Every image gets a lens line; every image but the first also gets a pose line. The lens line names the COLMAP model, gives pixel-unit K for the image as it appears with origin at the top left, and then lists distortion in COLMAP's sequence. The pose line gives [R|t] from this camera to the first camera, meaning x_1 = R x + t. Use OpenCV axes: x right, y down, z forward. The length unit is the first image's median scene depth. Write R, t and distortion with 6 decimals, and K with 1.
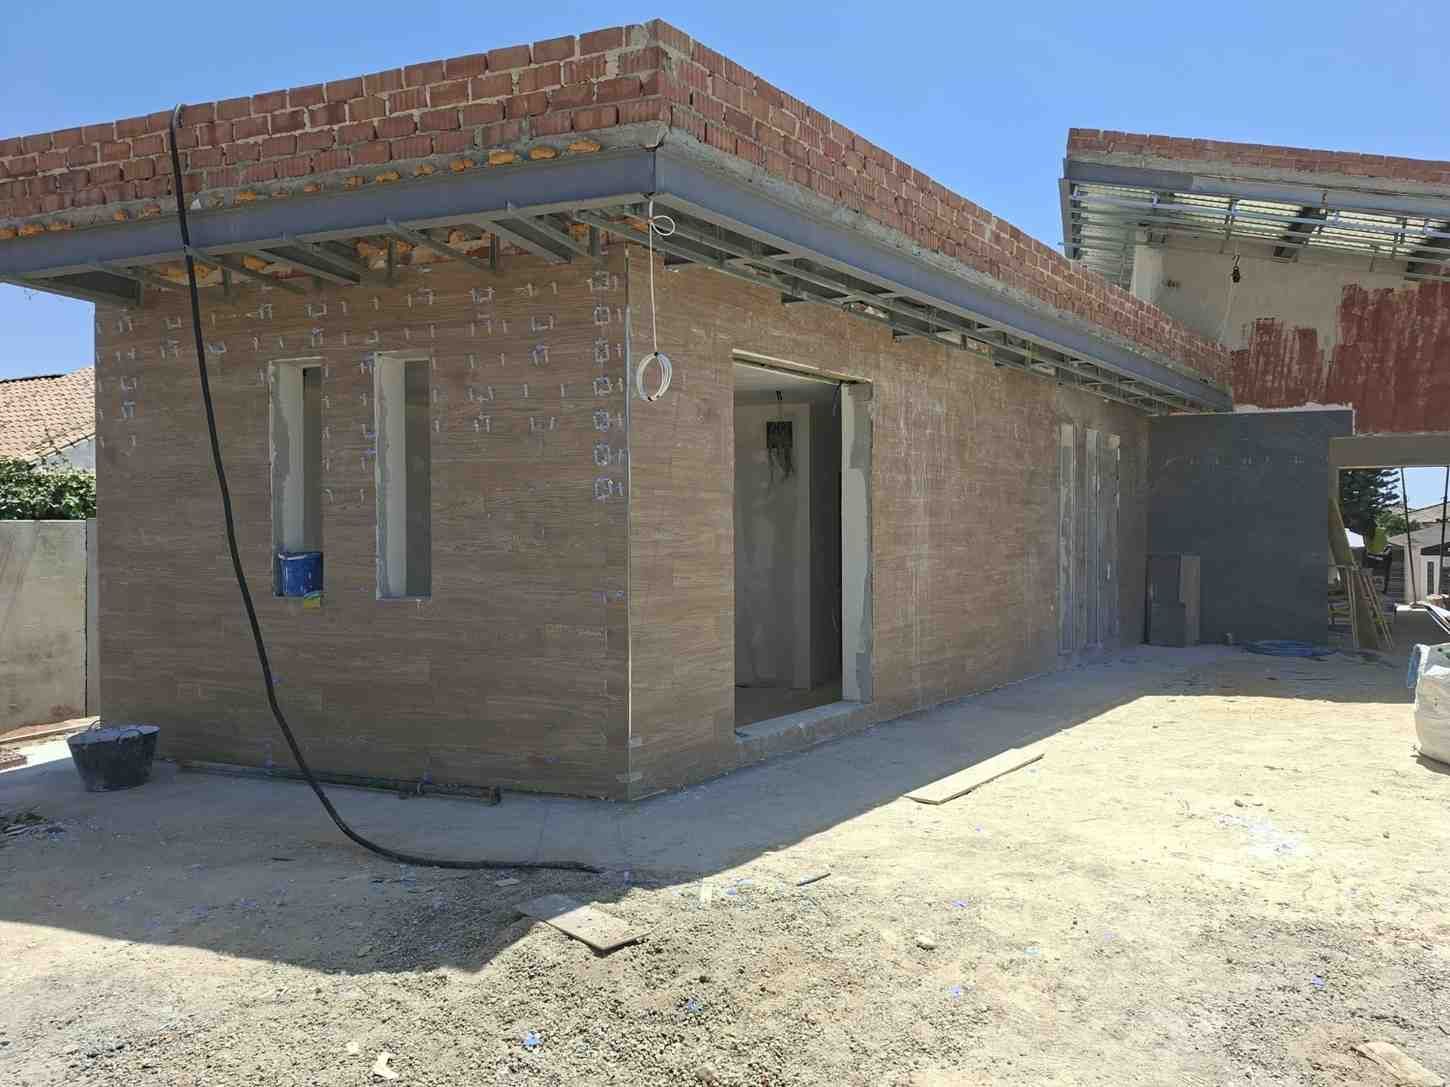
lens RADIAL K [[1004.4, 0, 725.0], [0, 1004.4, 543.5], [0, 0, 1]] dist [0.098302, -0.124100]
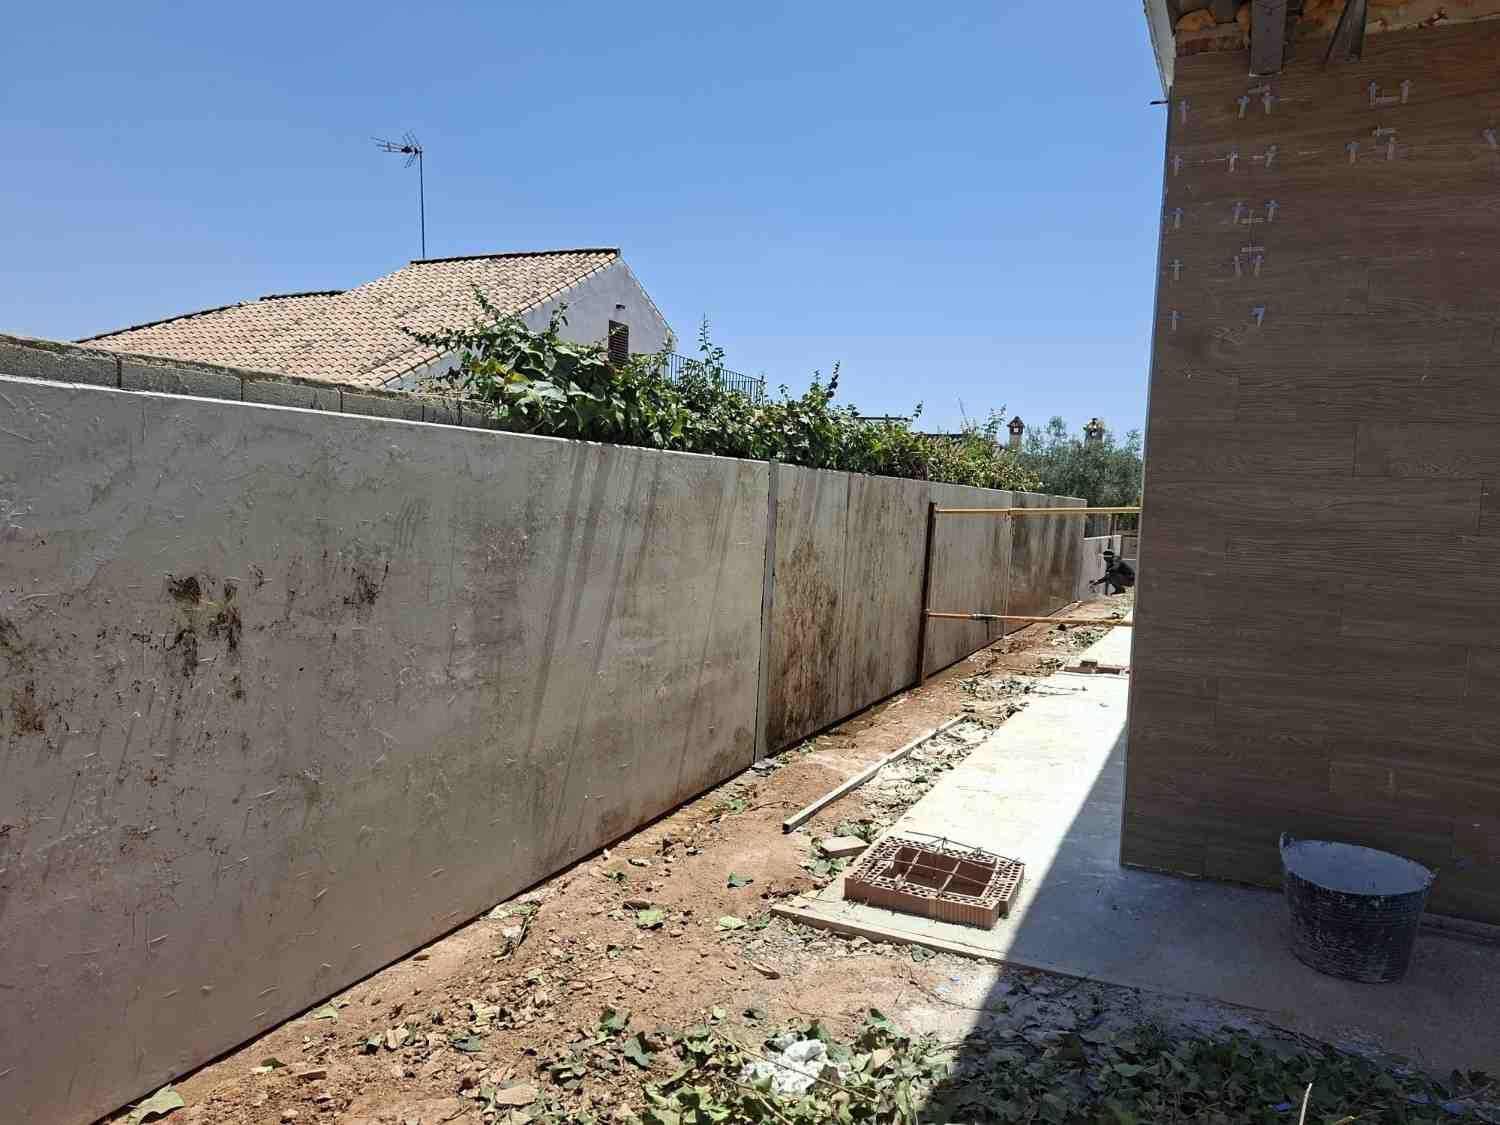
lens RADIAL K [[1039.0, 0, 750.0], [0, 1039.0, 562.5], [0, 0, 1]] dist [0.098302, -0.124100]
pose [[0.996337, 0.043197, -0.073800, -0.624692], [-0.039101, 0.997661, 0.056070, 0.007665], [0.076049, -0.052979, 0.995696, 0.316440]]
